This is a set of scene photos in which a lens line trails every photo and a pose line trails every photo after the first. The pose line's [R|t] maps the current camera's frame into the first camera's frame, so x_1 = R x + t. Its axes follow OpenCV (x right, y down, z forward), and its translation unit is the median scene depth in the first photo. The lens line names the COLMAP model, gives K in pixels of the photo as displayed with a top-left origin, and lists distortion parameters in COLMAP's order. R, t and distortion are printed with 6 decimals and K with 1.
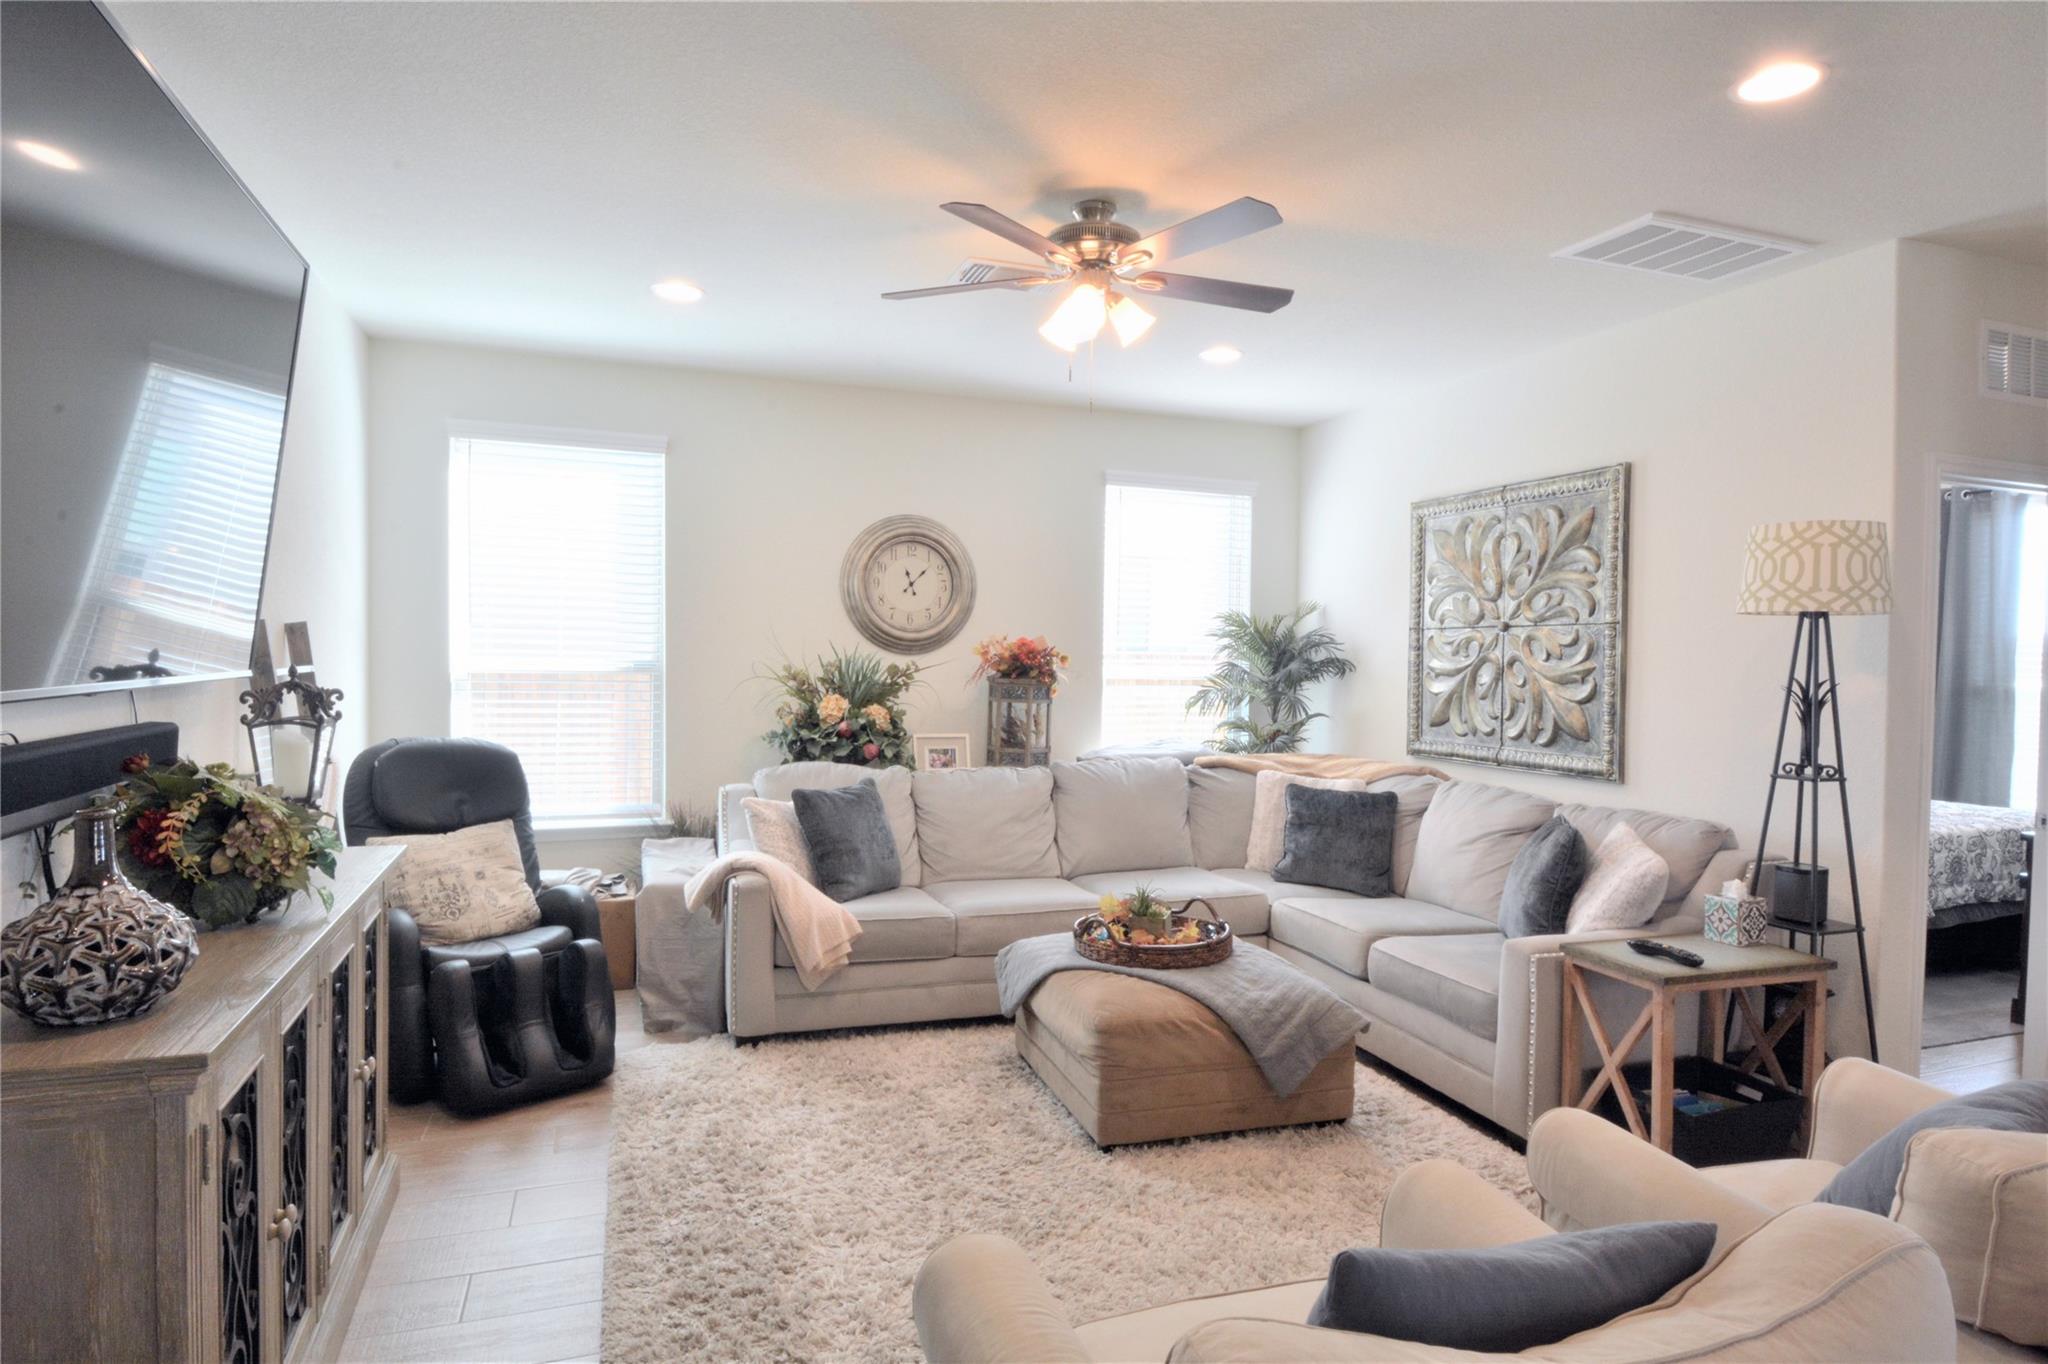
lens RADIAL K [[1123.3, 0, 1044.1], [0, 1123.3, 681.4], [0, 0, 1]] dist [-0.008380, -0.000699]
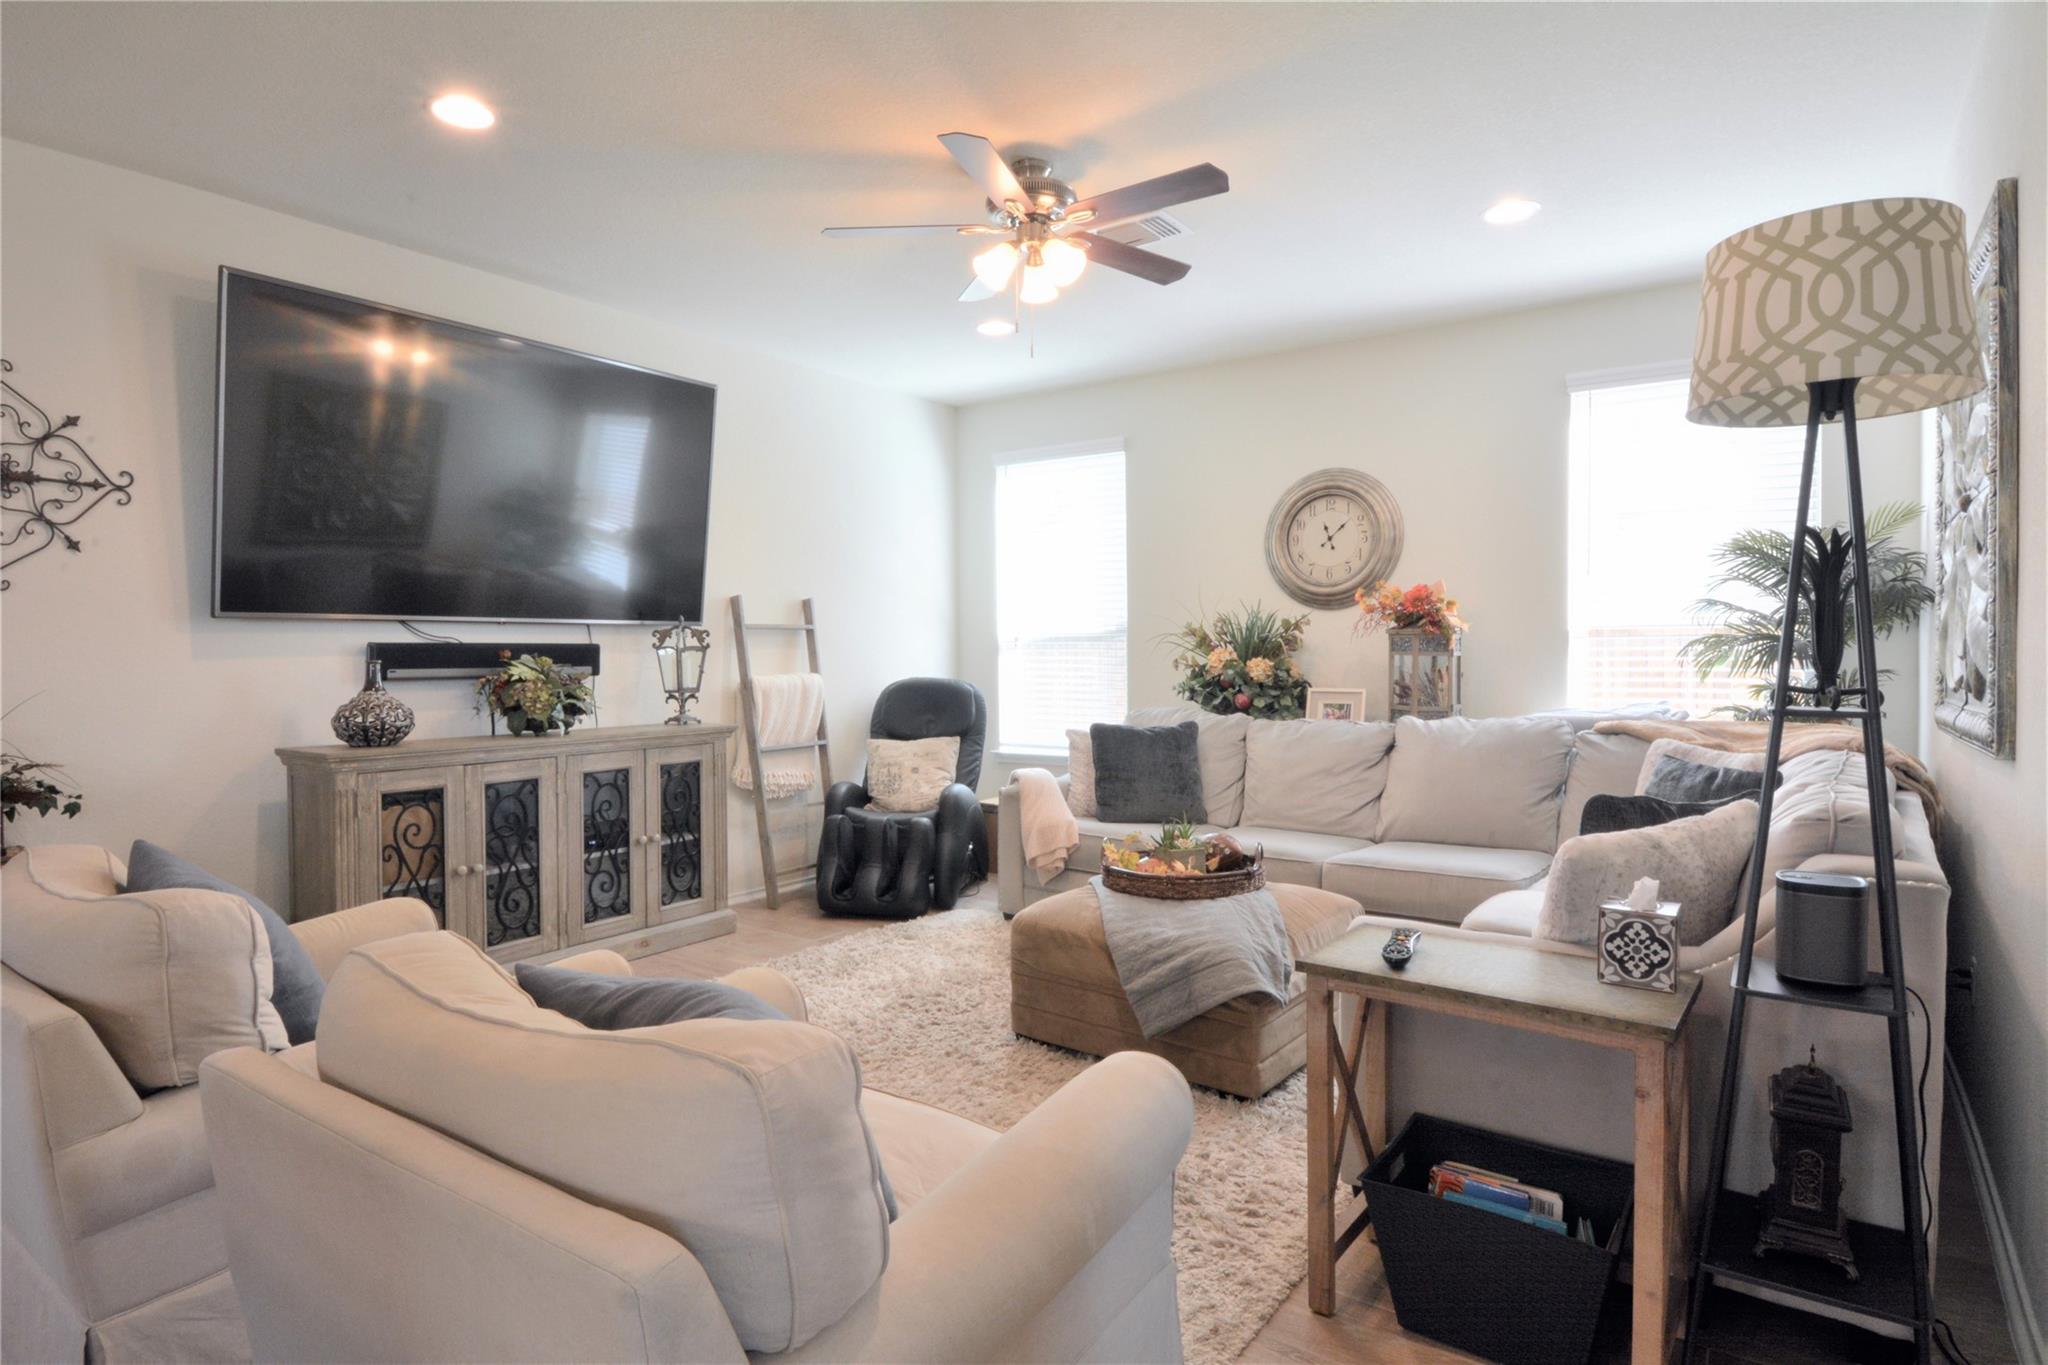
lens RADIAL K [[1123.3, 0, 1043.7], [0, 1123.3, 672.6], [0, 0, 1]] dist [-0.008380, -0.000699]
pose [[0.555140, -0.006739, -0.831730, 0.638751], [-0.009857, 0.999844, -0.014680, 0.055157], [0.831699, 0.016348, 0.554986, 0.275563]]
